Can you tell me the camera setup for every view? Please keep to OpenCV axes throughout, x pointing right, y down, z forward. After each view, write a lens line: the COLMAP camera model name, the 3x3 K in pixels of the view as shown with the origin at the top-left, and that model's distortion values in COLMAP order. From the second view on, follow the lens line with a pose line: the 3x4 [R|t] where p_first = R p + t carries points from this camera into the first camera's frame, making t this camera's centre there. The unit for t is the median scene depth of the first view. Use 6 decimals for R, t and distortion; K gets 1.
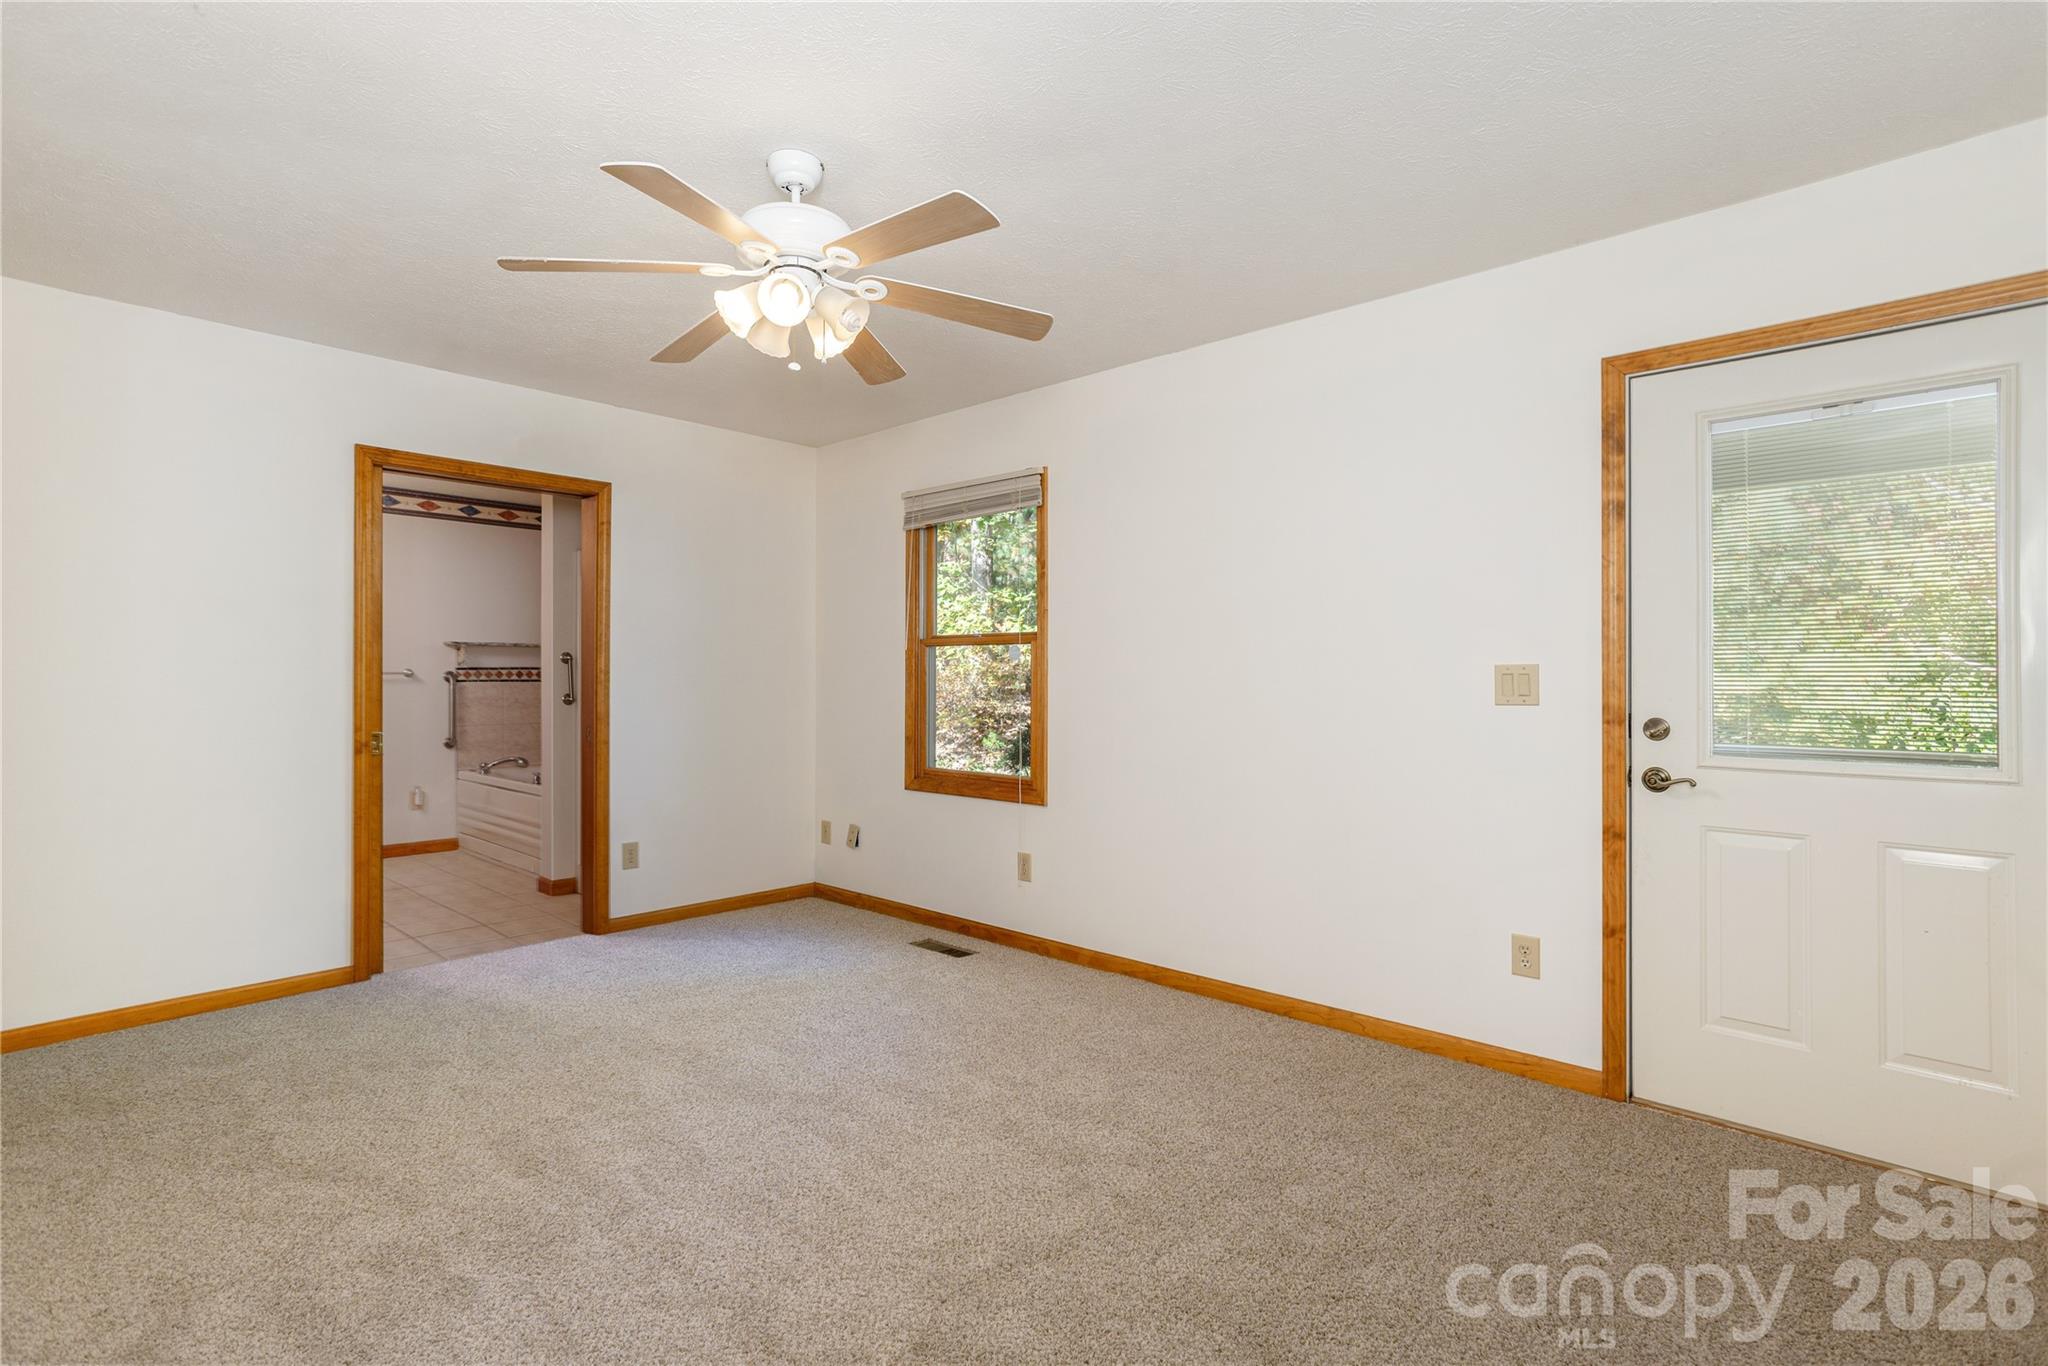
lens RADIAL K [[1001.5, 0, 1024.0], [0, 1001.5, 683.0], [0, 0, 1]] dist [-0.025508, 0.000352]
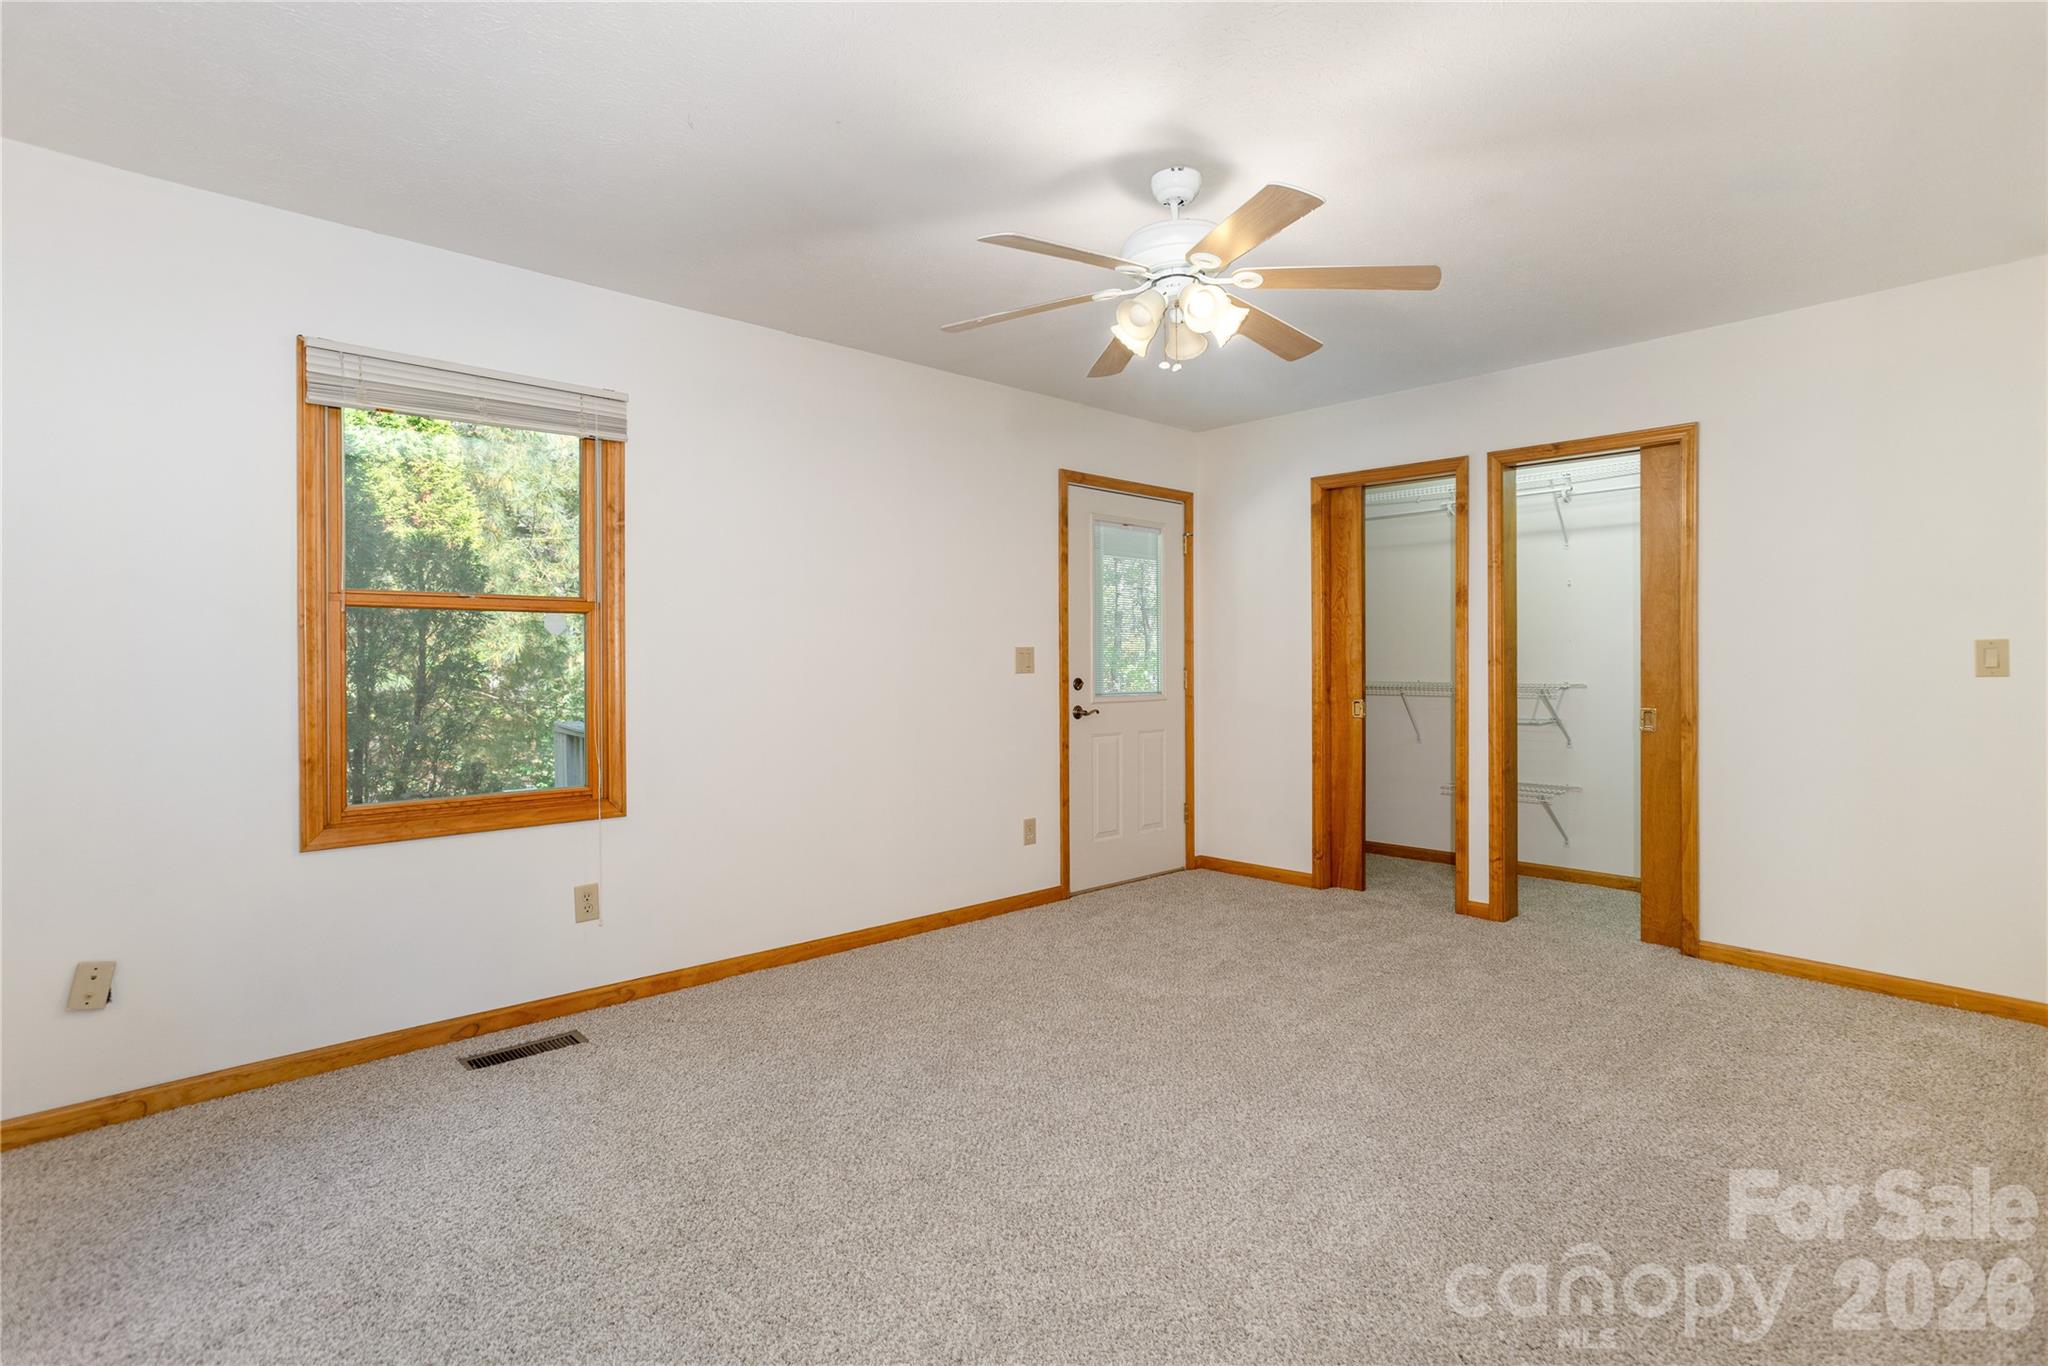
lens RADIAL K [[970.4, 0, 1021.2], [0, 970.4, 648.5], [0, 0, 1]] dist [-0.043217, 0.000059]
pose [[0.076052, -0.004392, 0.997094, -1.045034], [-0.003027, 0.999985, 0.004636, -0.023880], [-0.997099, -0.003371, 0.076037, 0.901496]]
